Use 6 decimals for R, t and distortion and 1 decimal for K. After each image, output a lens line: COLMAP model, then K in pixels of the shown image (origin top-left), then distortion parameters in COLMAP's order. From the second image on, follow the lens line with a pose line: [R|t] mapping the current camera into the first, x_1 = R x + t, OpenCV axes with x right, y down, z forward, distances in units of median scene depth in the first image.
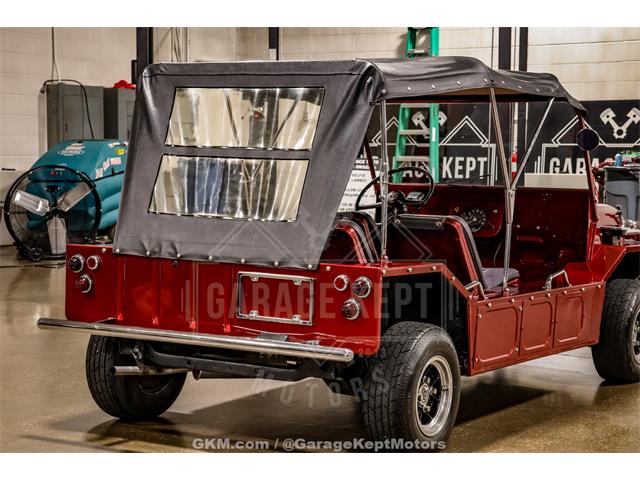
lens RADIAL K [[1289.1, 0, 314.9], [0, 1289.1, 239.4], [0, 0, 1]] dist [0.319013, 0.000000]
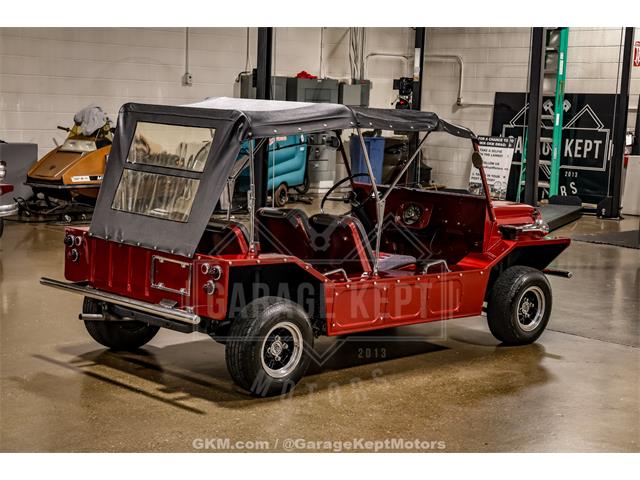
lens RADIAL K [[1096.5, 0, 324.3], [0, 1096.5, 237.7], [0, 0, 1]] dist [0.210792, 0.000000]
pose [[0.974682, 0.051877, -0.217494, 0.335921], [-0.041015, 0.997689, 0.054165, -0.058774], [0.219801, -0.043873, 0.974558, -0.130238]]
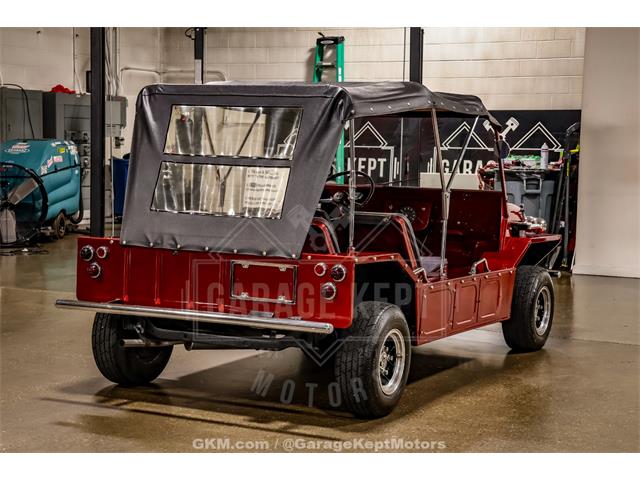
lens RADIAL K [[1179.6, 0, 309.5], [0, 1179.6, 240.4], [0, 0, 1]] dist [0.279841, 0.000000]
pose [[0.996362, 0.001605, 0.085205, -0.068858], [-0.002455, 0.999948, 0.009867, -0.003740], [-0.085185, -0.010040, 0.996315, -0.087355]]
